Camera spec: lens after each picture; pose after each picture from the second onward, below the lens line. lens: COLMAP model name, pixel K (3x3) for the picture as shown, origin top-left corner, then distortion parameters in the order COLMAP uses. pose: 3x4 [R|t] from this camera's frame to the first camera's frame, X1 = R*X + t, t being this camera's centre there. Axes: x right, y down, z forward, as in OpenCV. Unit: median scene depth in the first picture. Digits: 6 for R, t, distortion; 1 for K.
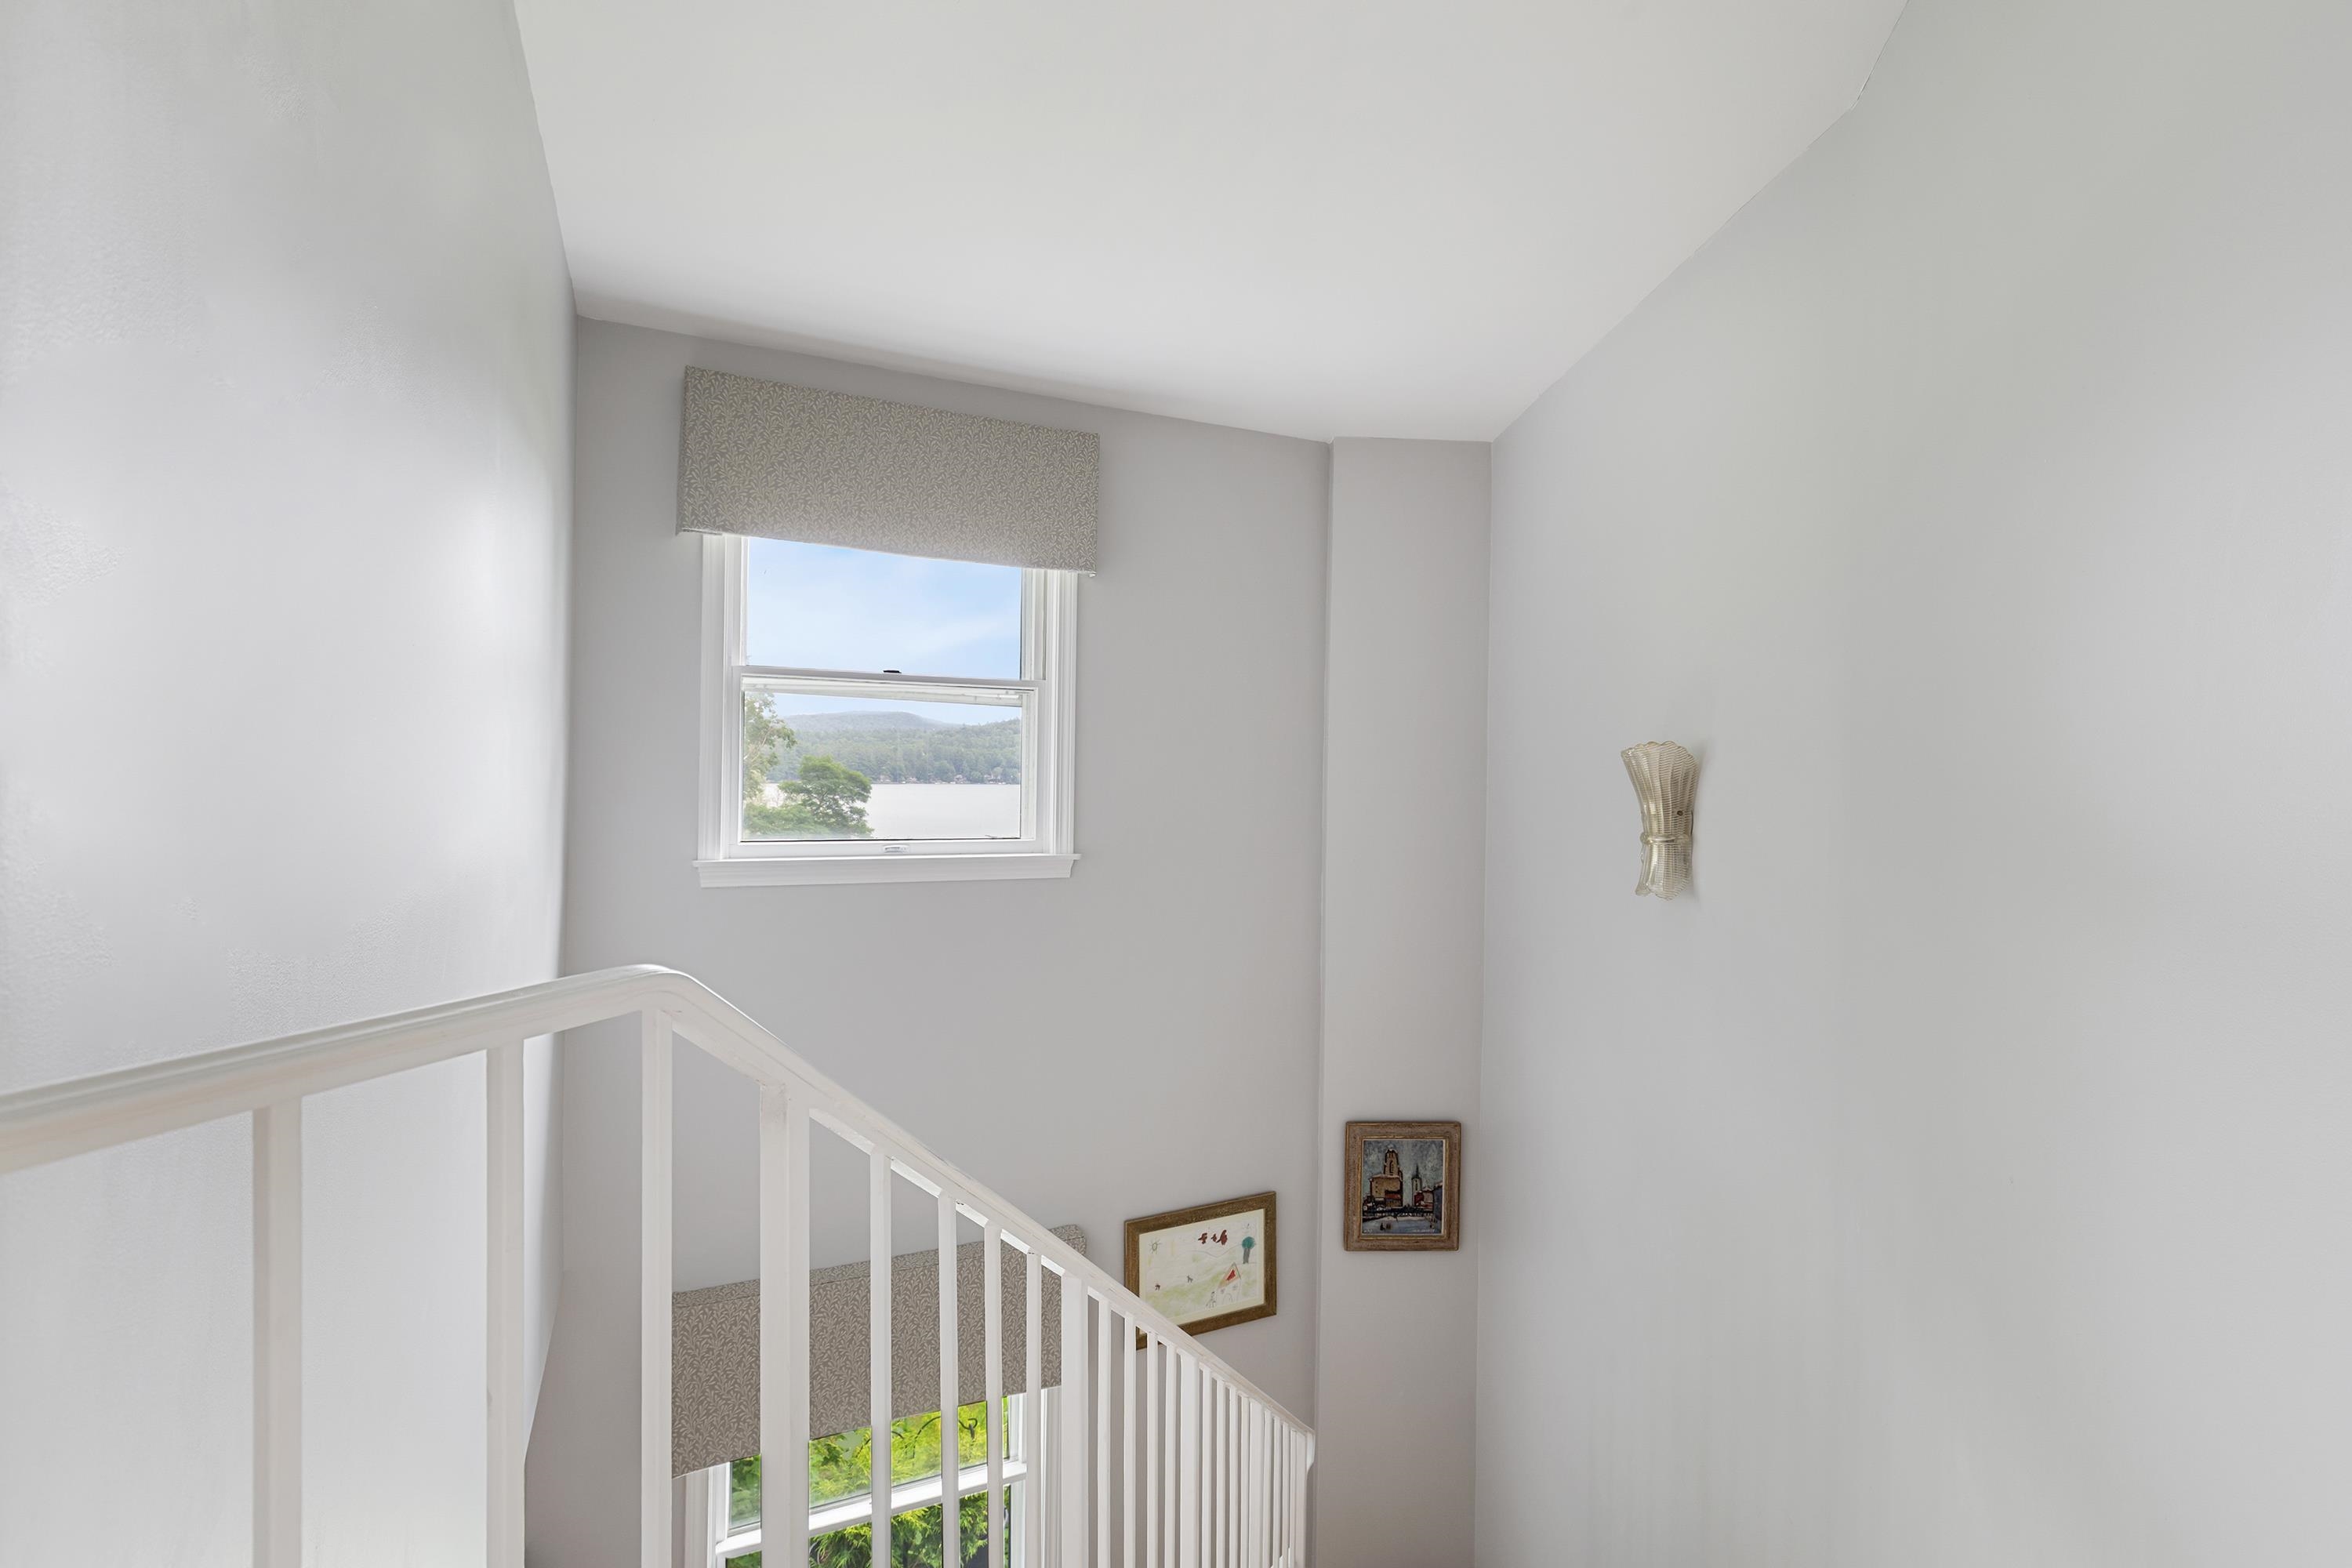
lens RADIAL K [[1061.1, 0, 1168.2], [0, 1061.1, 785.6], [0, 0, 1]] dist [0.002326, 0.000504]
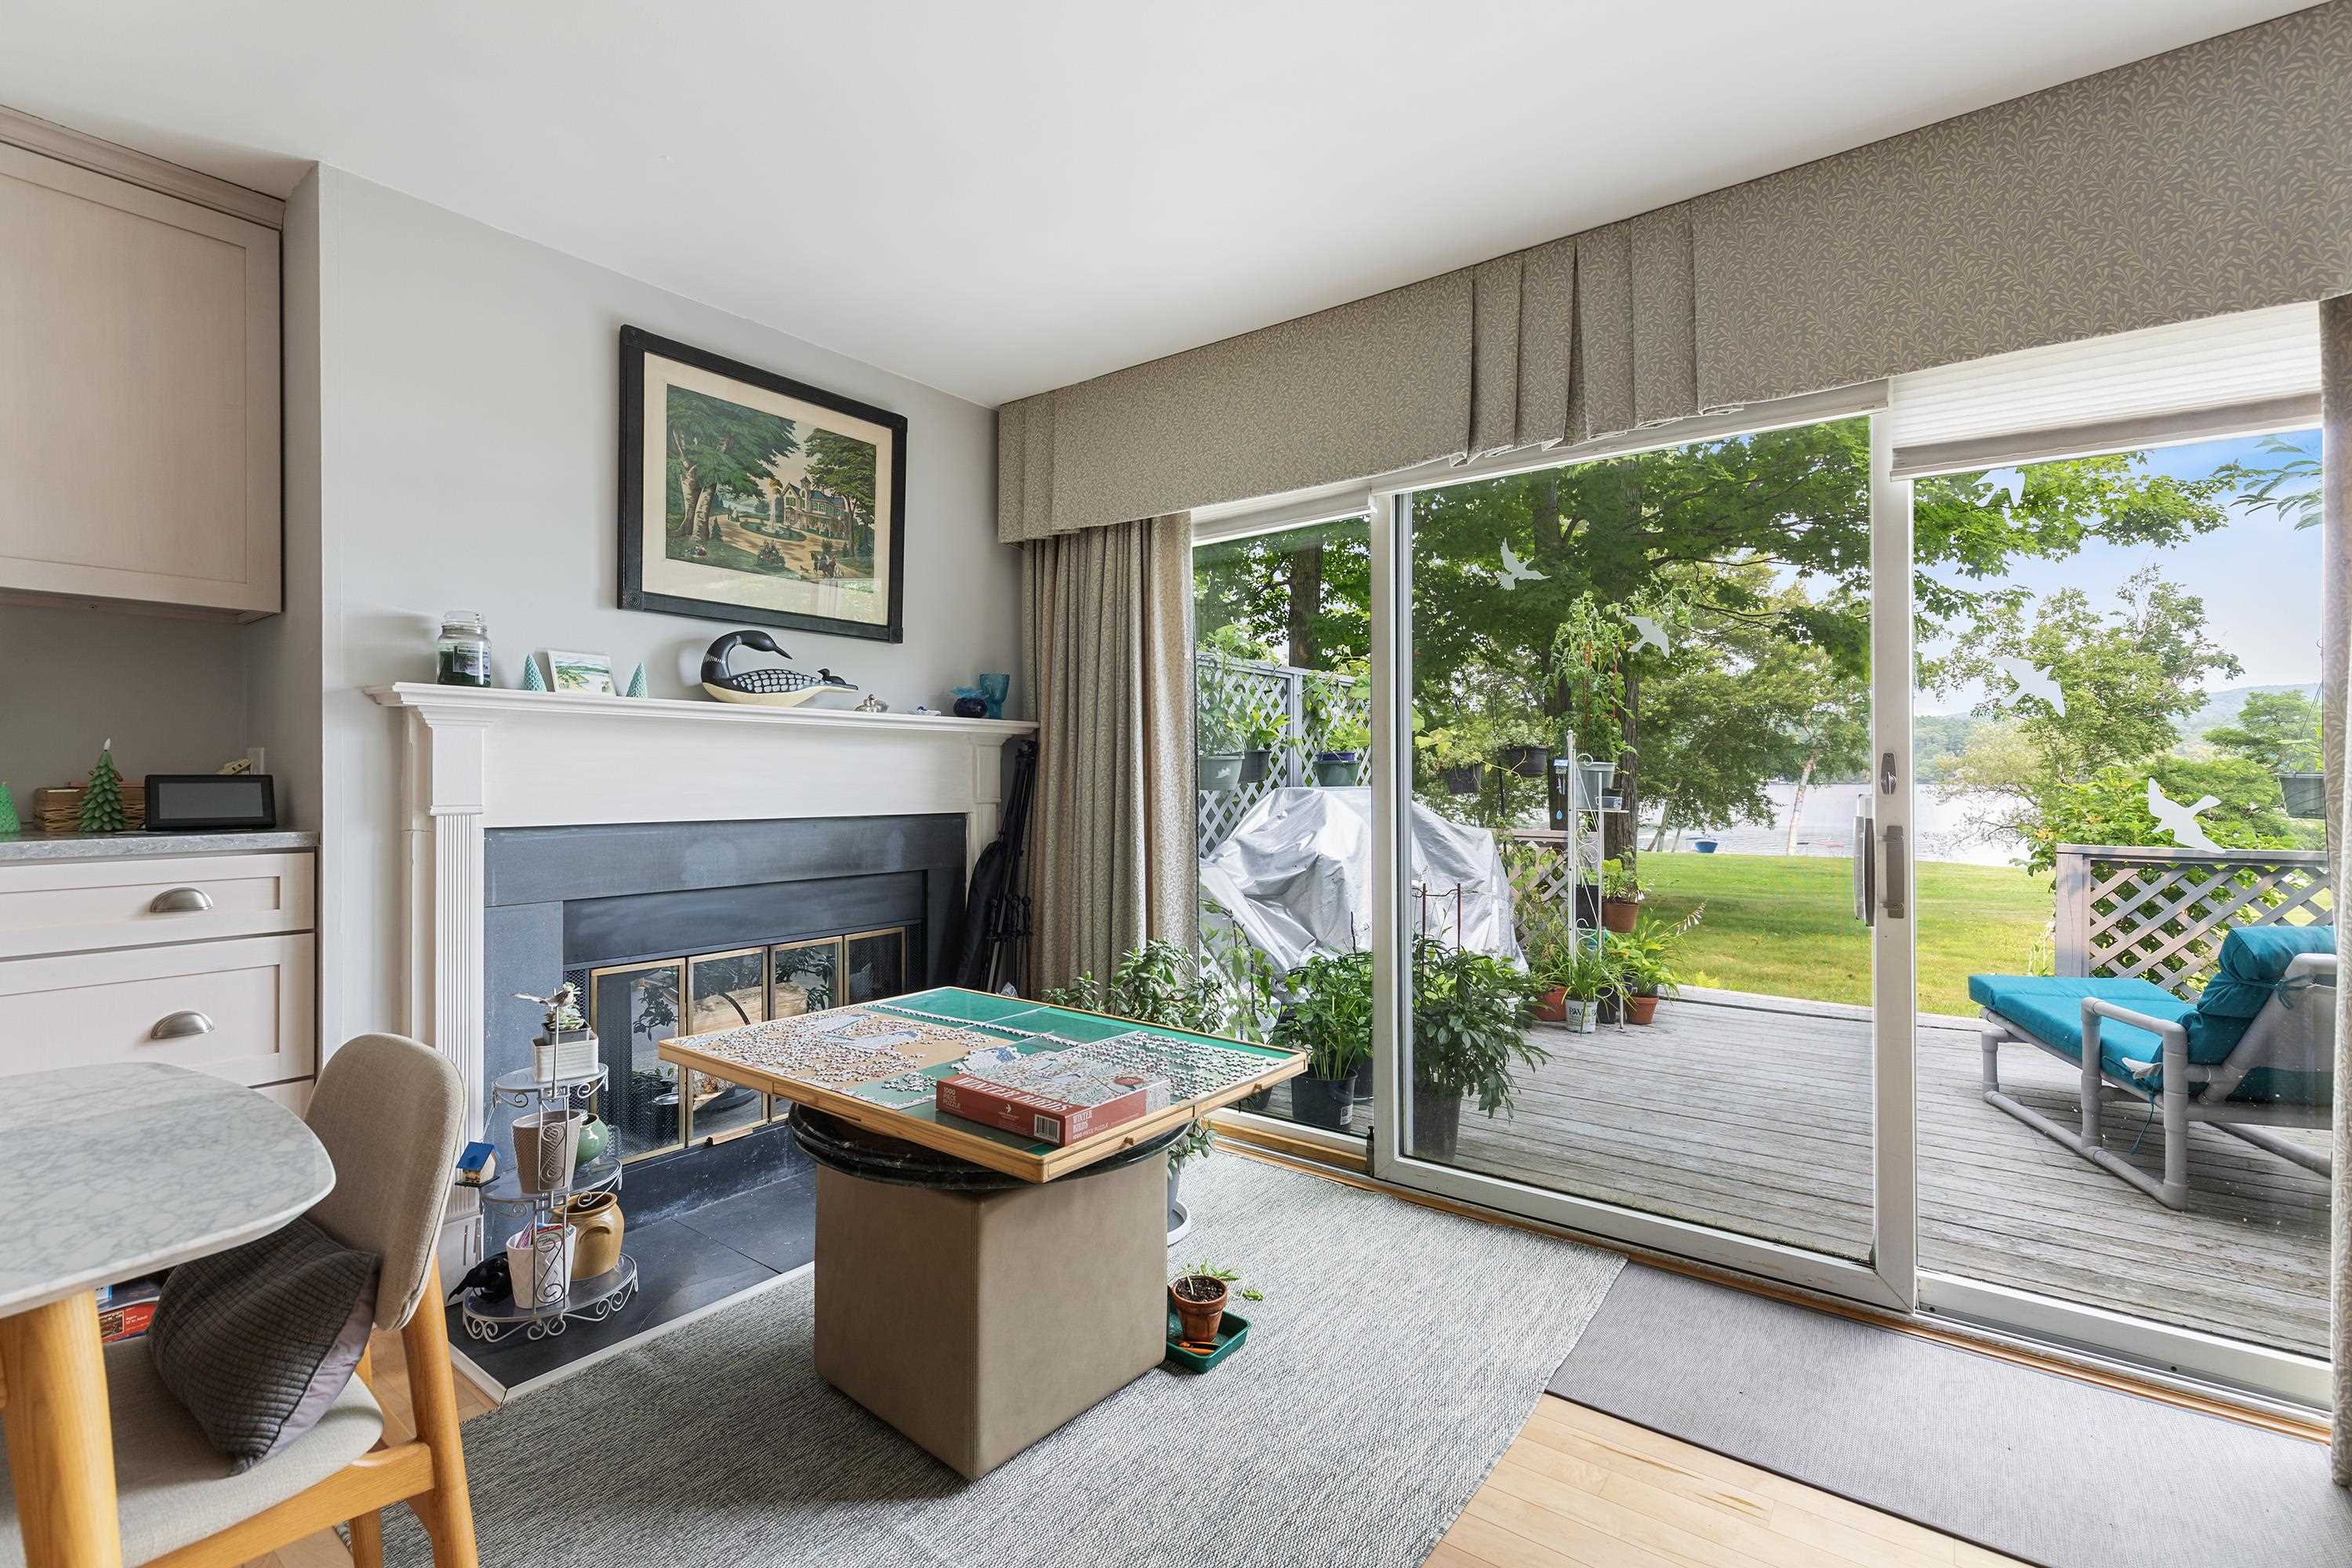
lens RADIAL K [[1051.1, 0, 1170.0], [0, 1051.1, 771.7], [0, 0, 1]] dist [0.005369, -0.000208]
pose [[0.466508, -0.018630, -0.884321, -0.777180], [0.003123, 0.999807, -0.019415, 0.672681], [0.884511, 0.006296, 0.466476, -0.146388]]
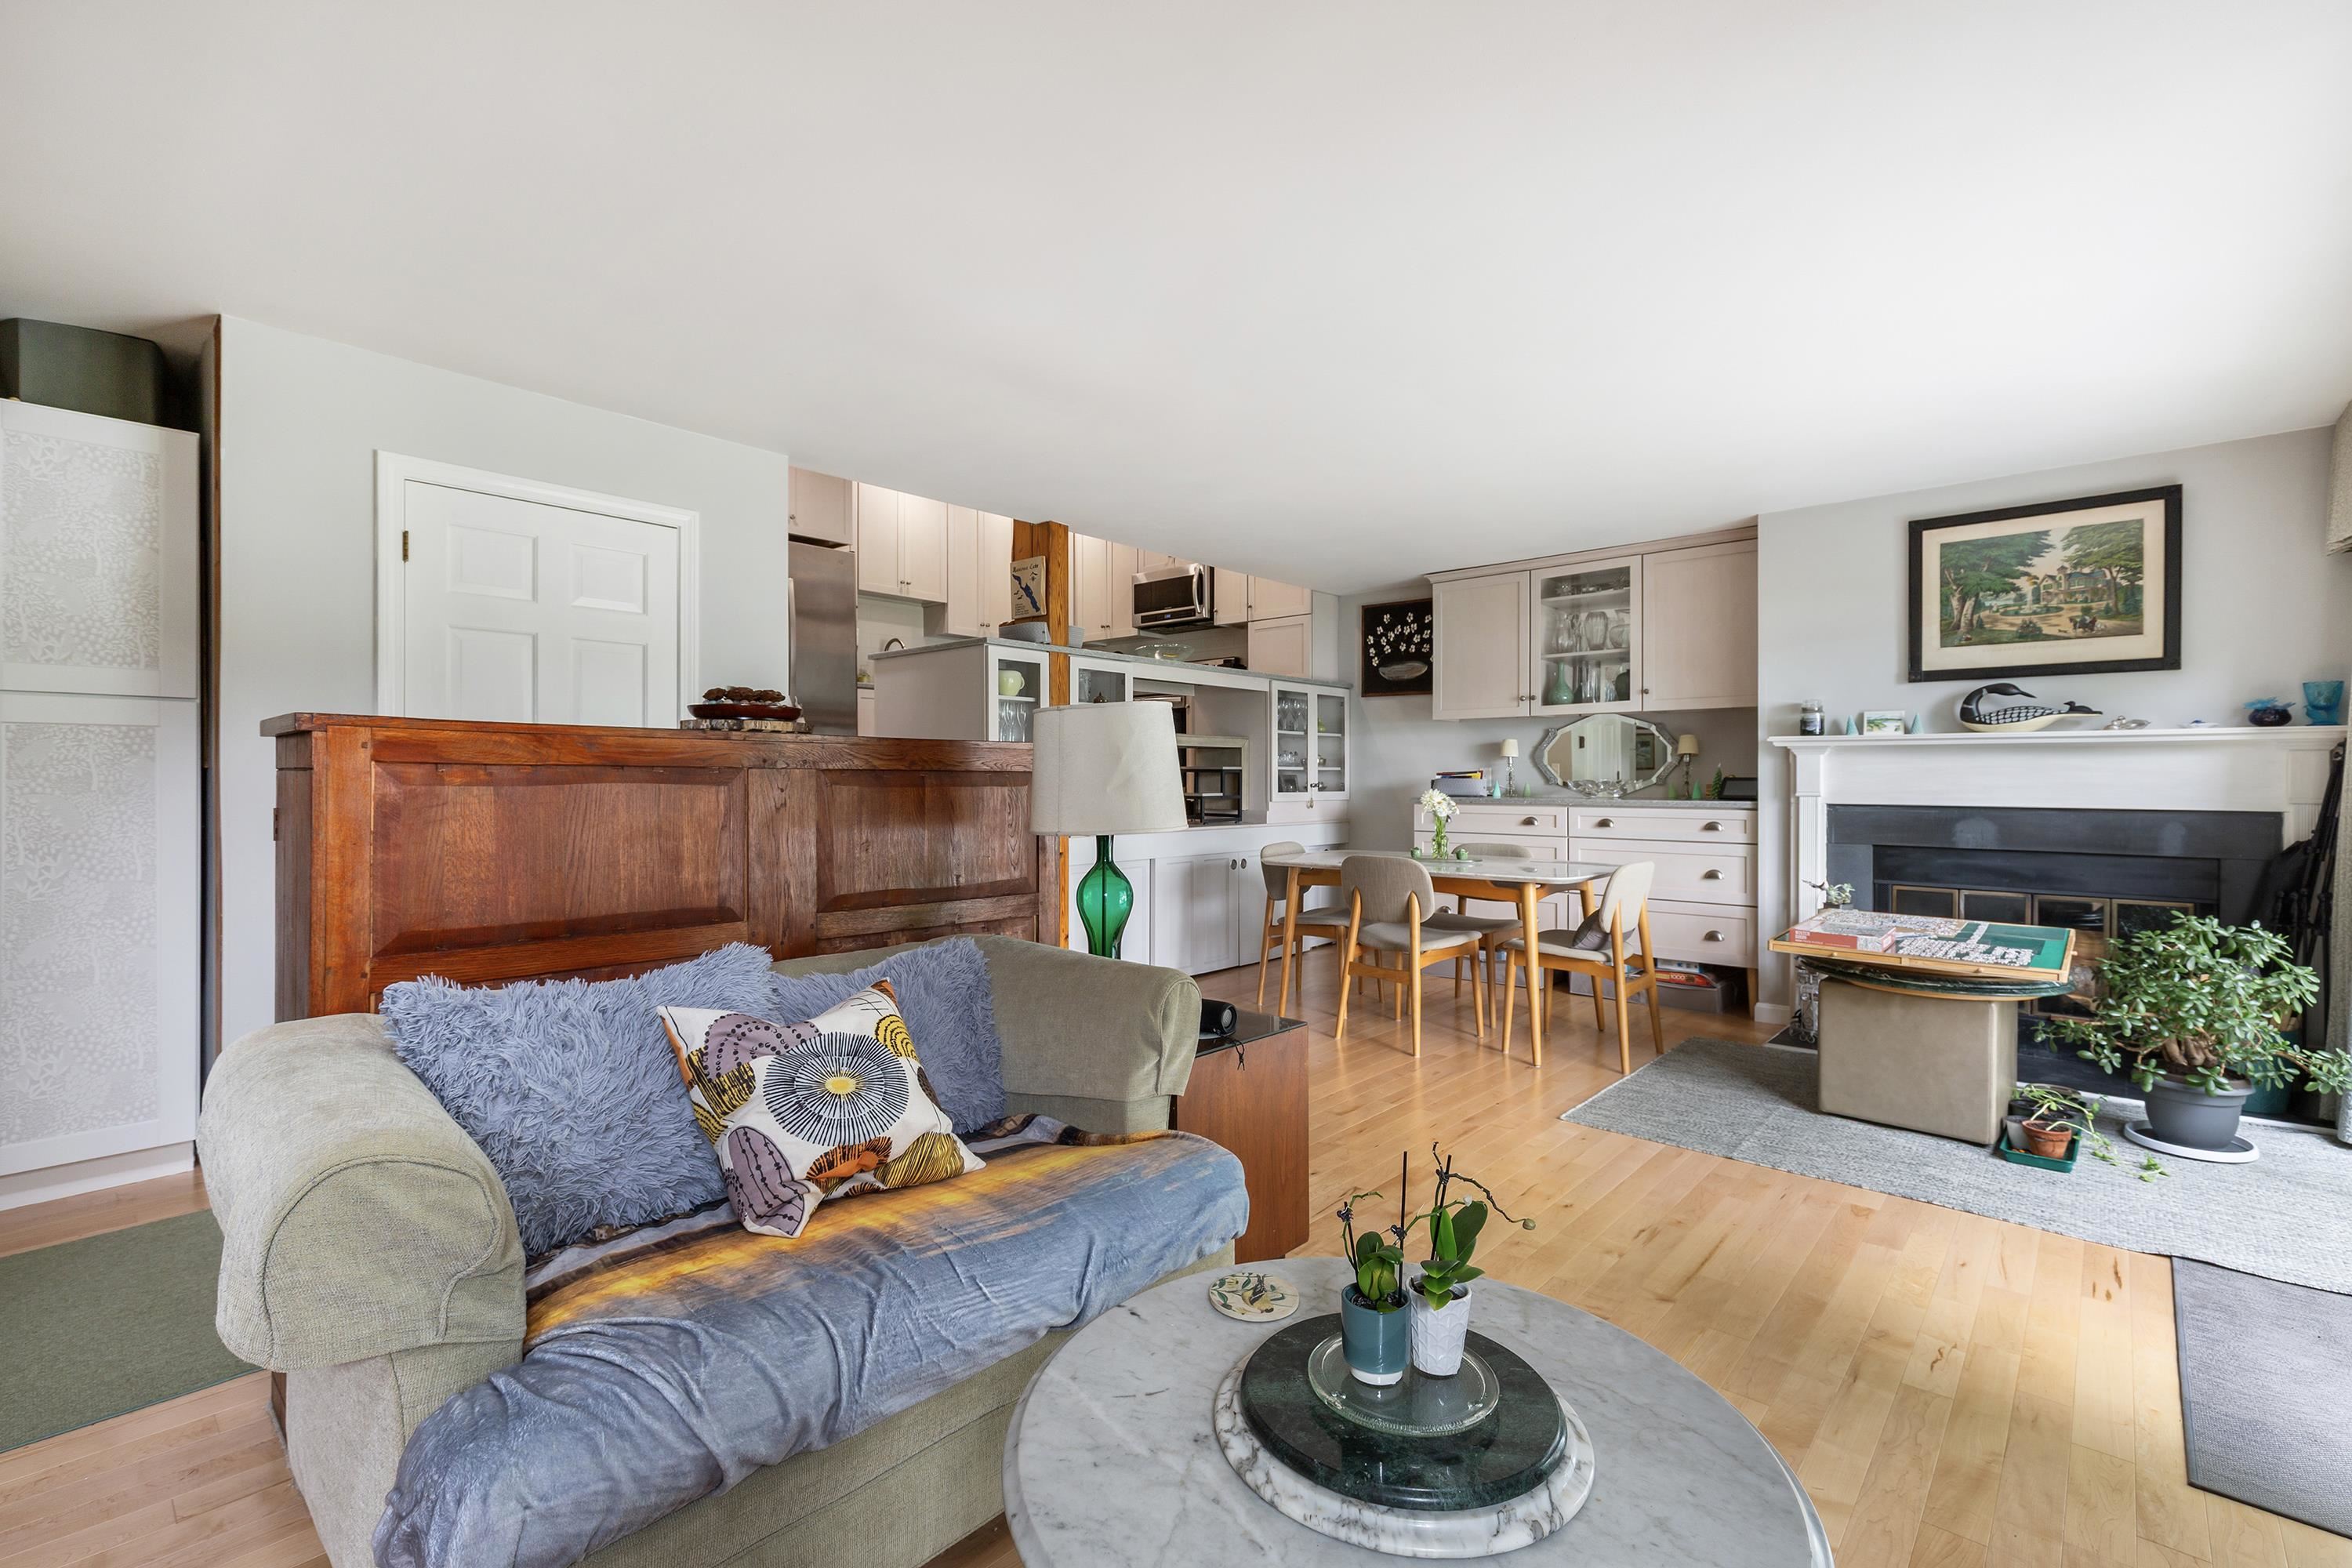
lens RADIAL K [[1044.8, 0, 1170.0], [0, 1044.8, 778.3], [0, 0, 1]] dist [0.000769, 0.000470]
pose [[-0.920689, -0.013062, -0.390078, -0.317937], [-0.014420, 0.999896, 0.000552, 0.672736], [0.390030, 0.006133, -0.920782, 0.606421]]
